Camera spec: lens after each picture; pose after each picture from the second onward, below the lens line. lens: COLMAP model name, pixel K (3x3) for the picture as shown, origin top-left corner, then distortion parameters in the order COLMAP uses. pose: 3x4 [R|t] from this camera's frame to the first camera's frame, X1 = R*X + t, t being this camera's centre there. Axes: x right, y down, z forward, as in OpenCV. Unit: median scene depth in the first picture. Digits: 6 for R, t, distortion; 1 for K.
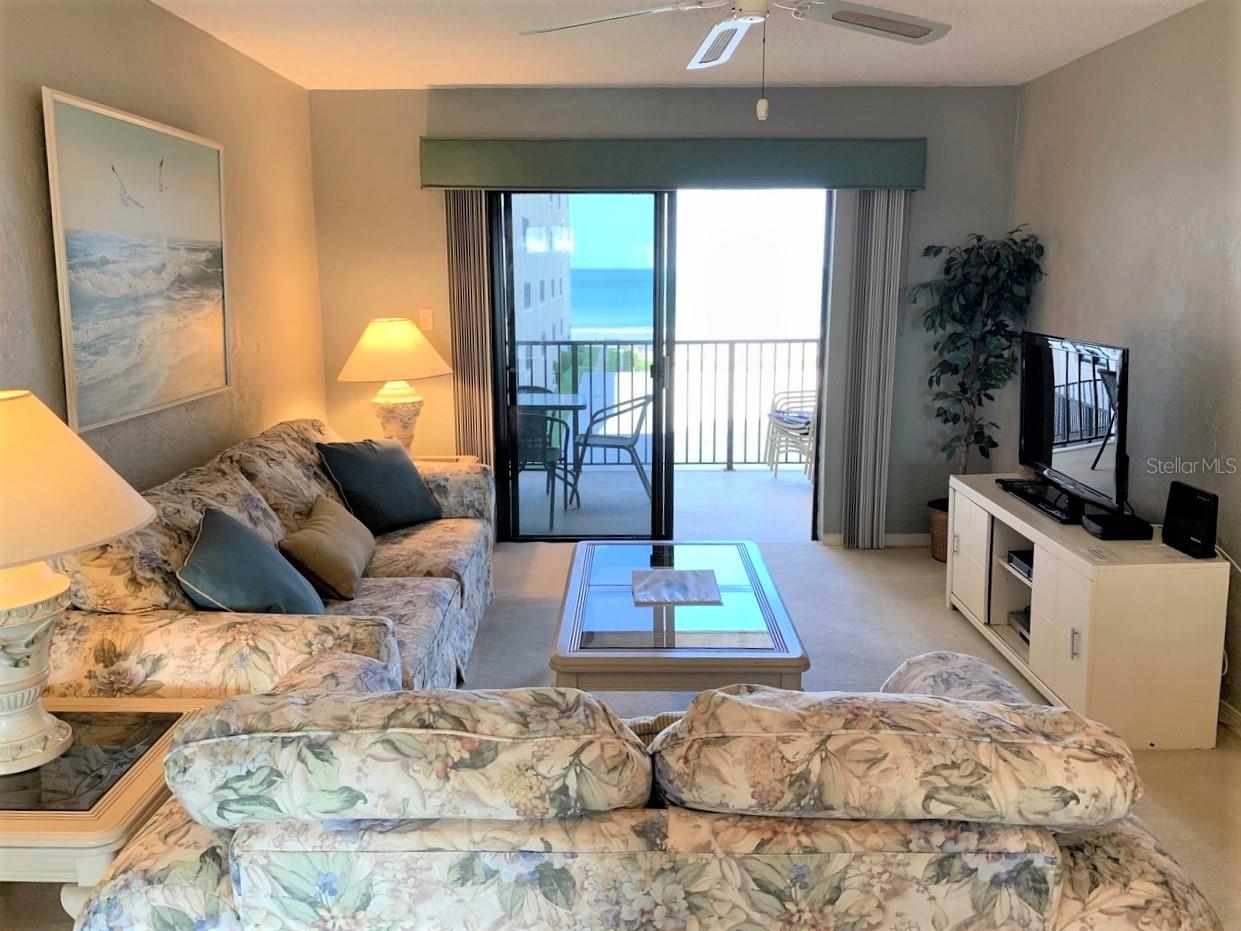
lens RADIAL K [[950.3, 0, 625.8], [0, 950.3, 453.1], [0, 0, 1]] dist [0.049087, -0.056834]
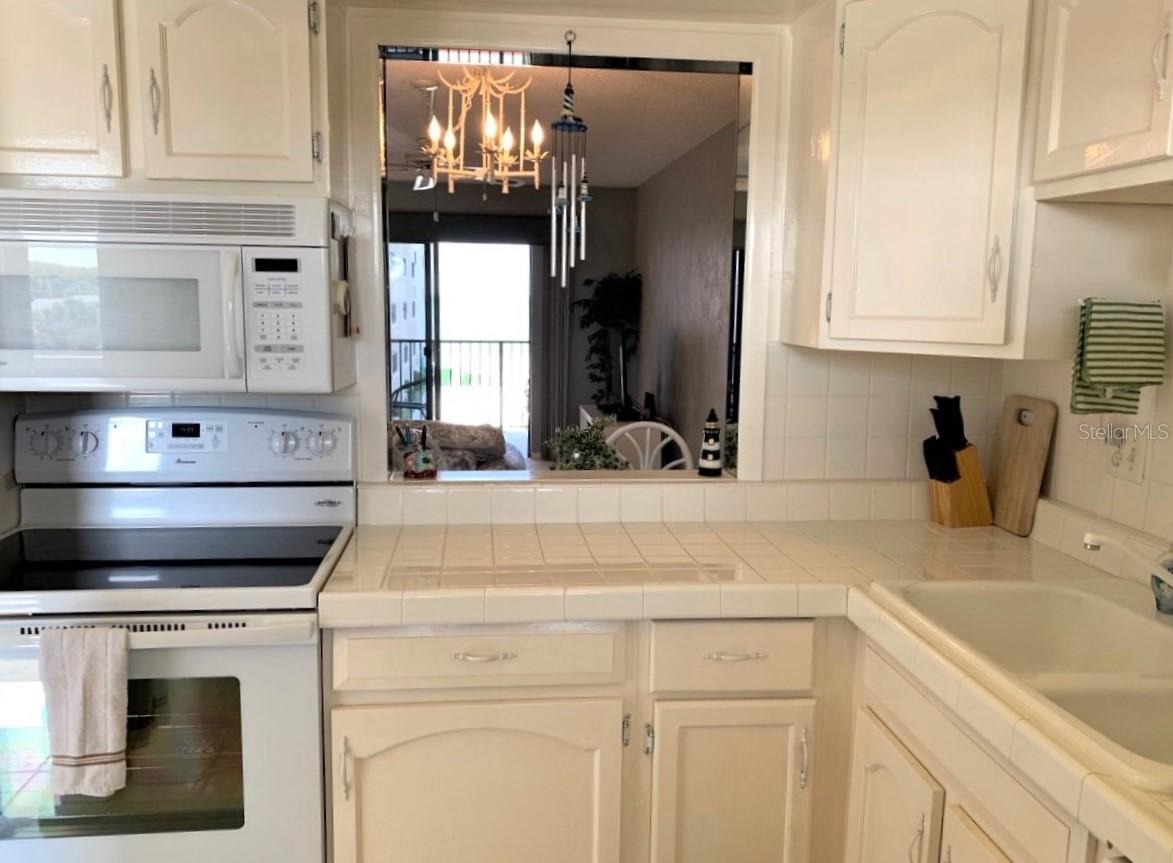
lens RADIAL K [[918.2, 0, 586.5], [0, 918.2, 431.5], [0, 0, 1]] dist [0.041524, -0.000762]
pose [[0.992923, 0.004730, 0.118665, 0.455507], [0.000448, 0.999050, -0.043569, 0.462971], [-0.118758, 0.043314, 0.991978, -2.250349]]
